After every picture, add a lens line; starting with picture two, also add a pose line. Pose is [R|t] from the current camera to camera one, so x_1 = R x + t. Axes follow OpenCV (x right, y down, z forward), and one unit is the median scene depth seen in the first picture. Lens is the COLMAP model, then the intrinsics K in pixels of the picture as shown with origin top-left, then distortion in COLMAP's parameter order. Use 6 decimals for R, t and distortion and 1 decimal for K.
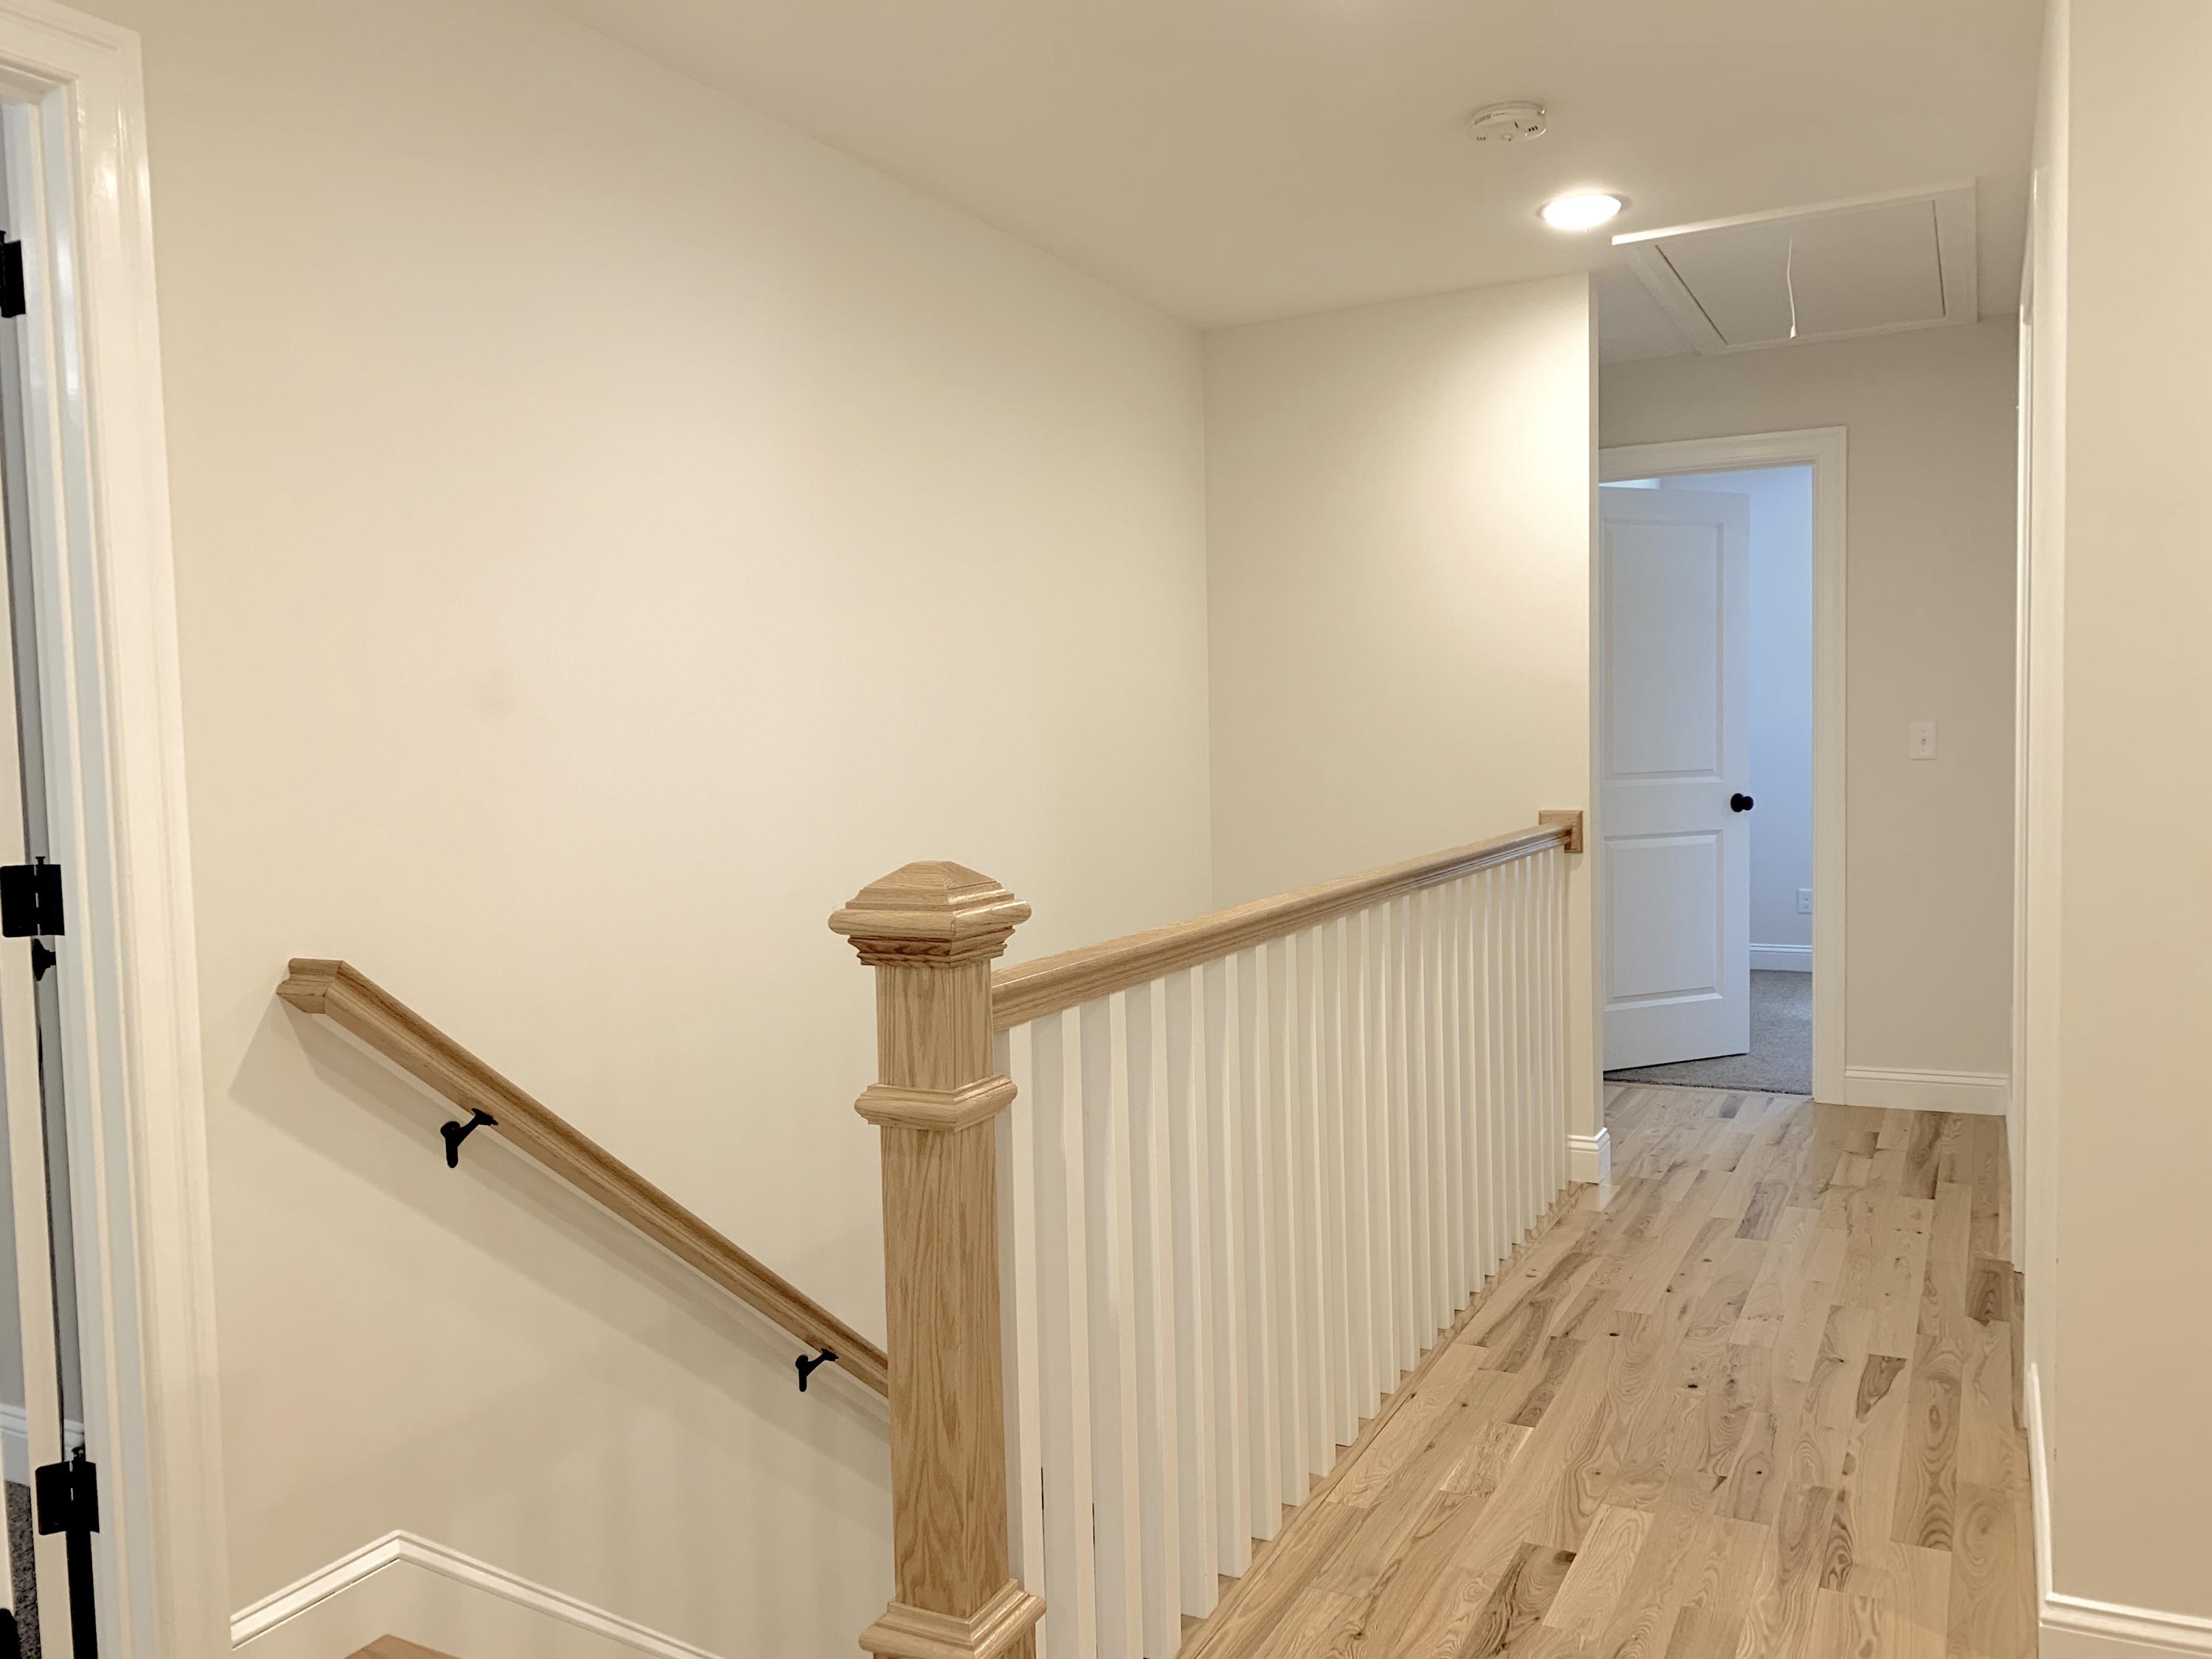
lens RADIAL K [[1682.6, 0, 1106.6], [0, 1682.6, 835.2], [0, 0, 1]] dist [0.041126, -0.038289]
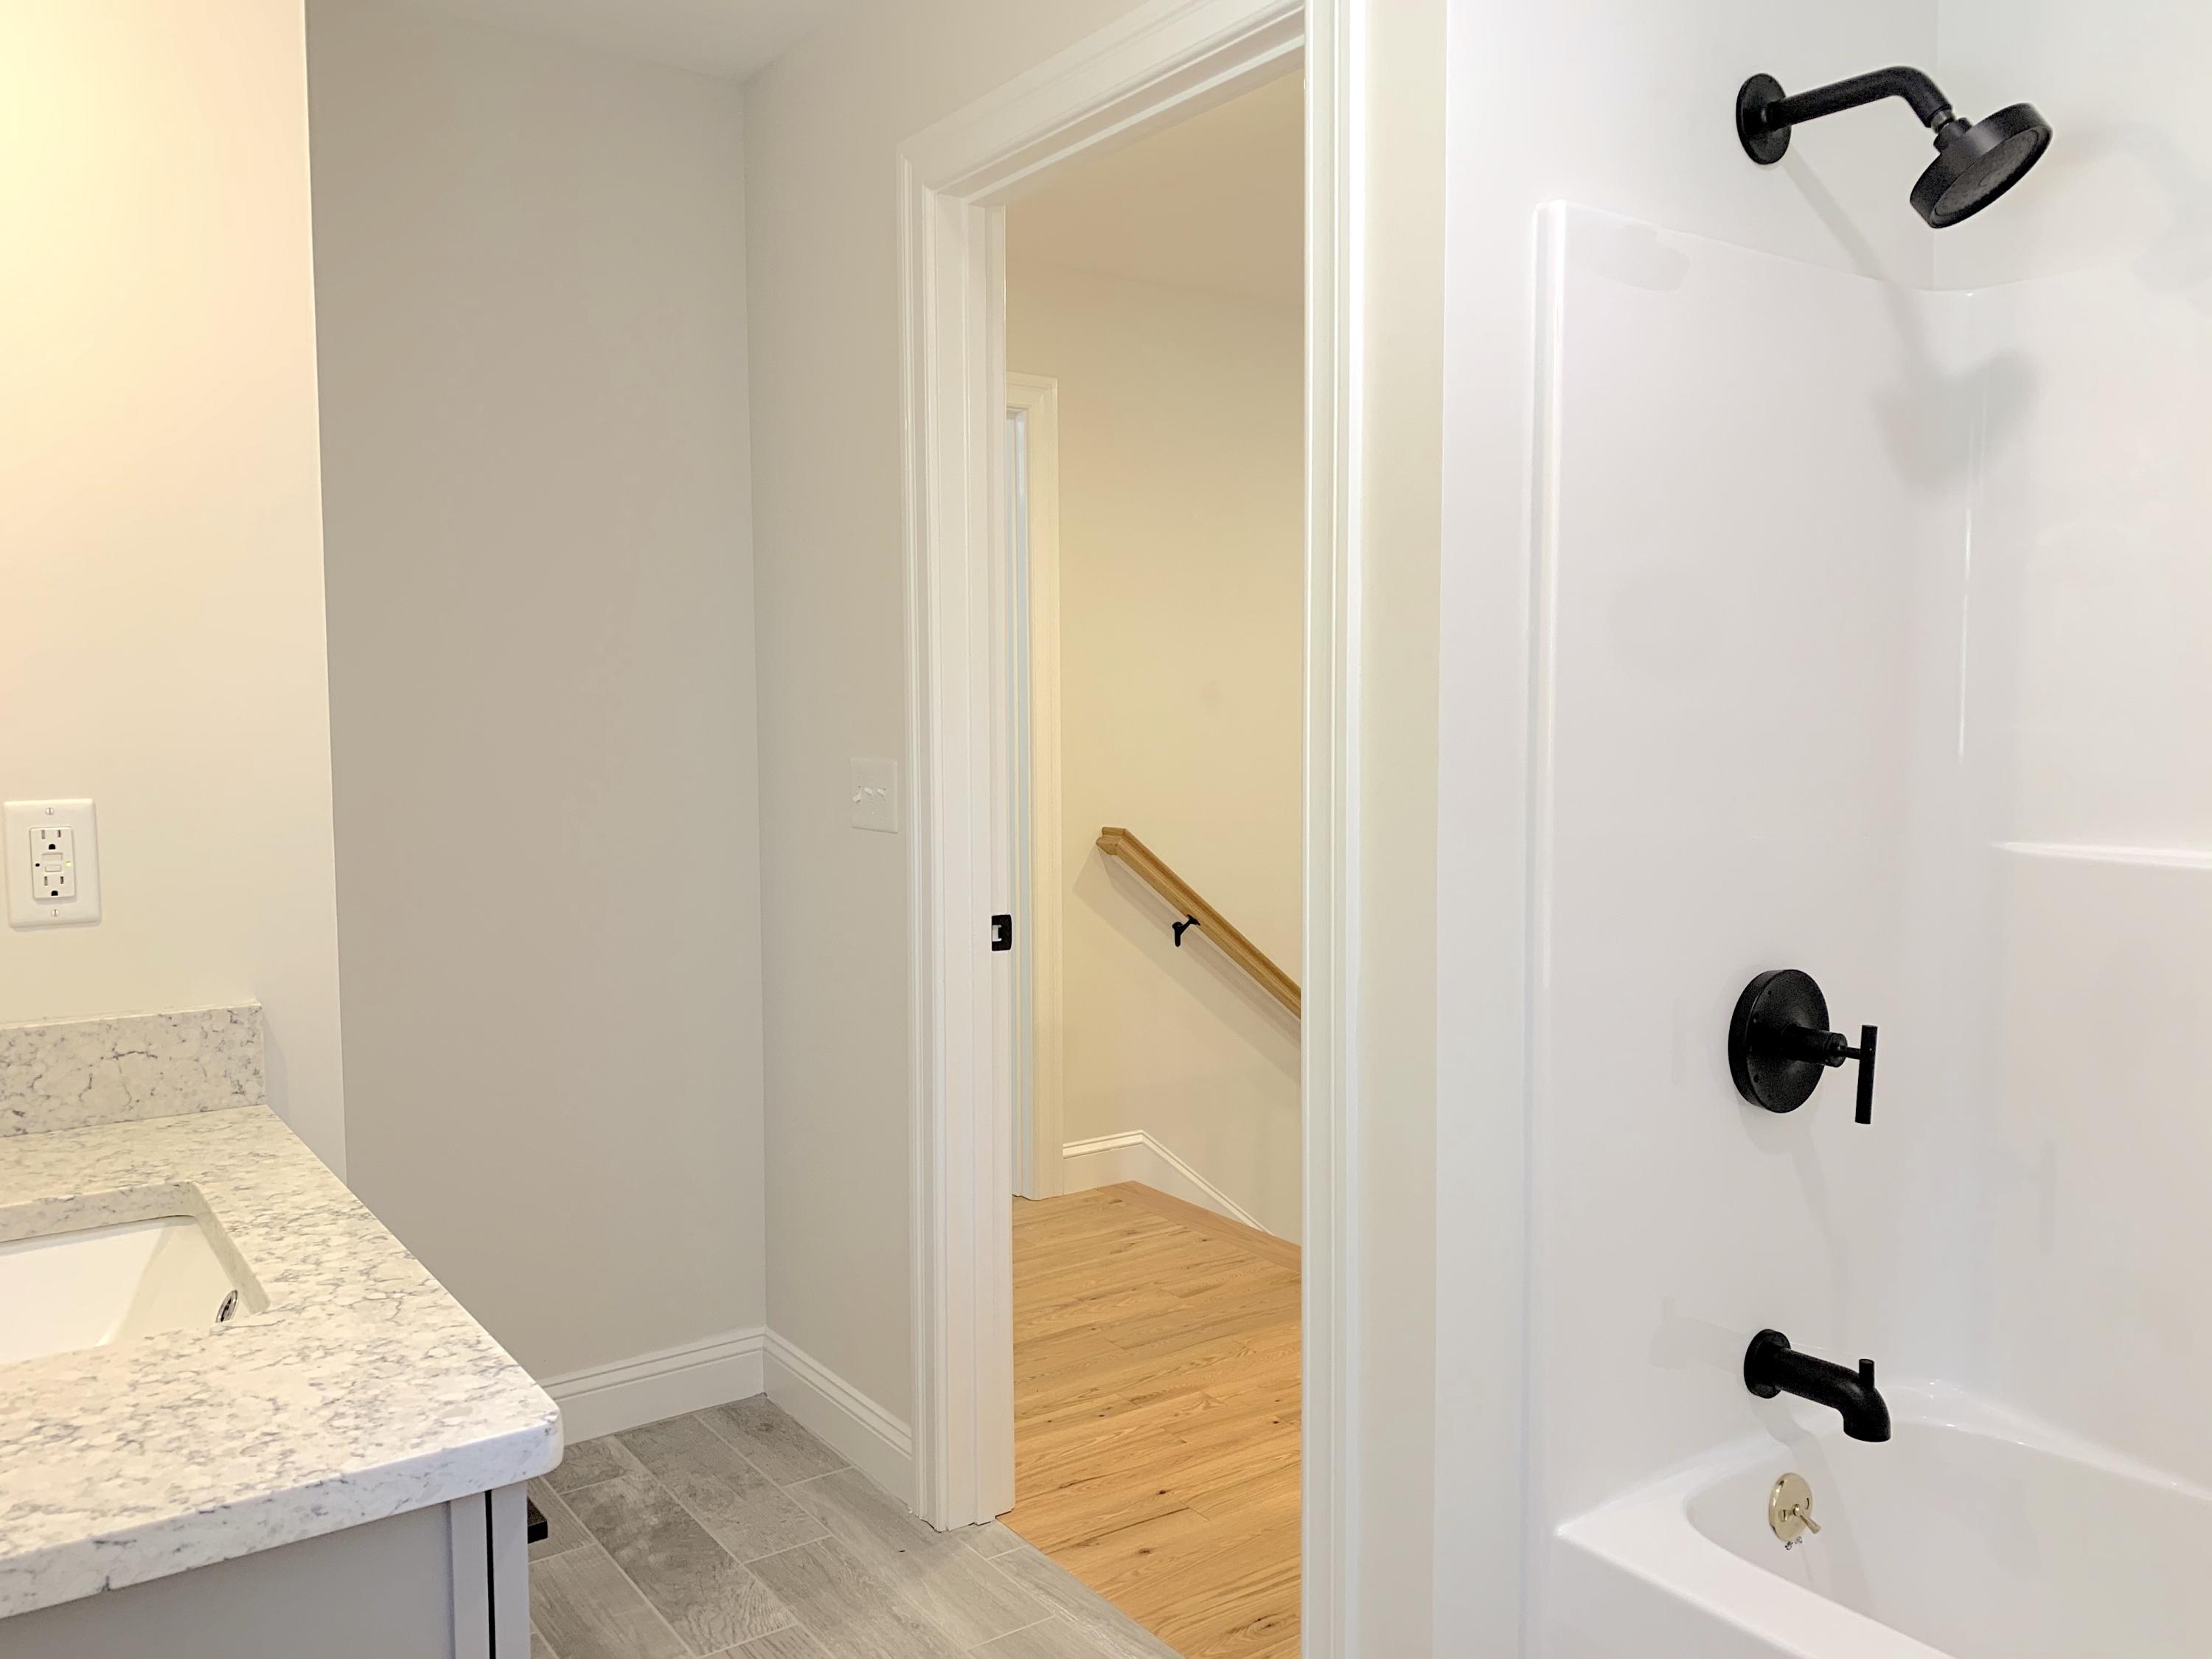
lens RADIAL K [[1682.6, 0, 1105.1], [0, 1682.6, 830.7], [0, 0, 1]] dist [0.041126, -0.038289]
pose [[0.882785, 0.050925, -0.467009, 0.421431], [-0.042823, 0.998692, 0.027954, 0.021275], [0.467822, -0.004679, 0.883811, -0.707398]]
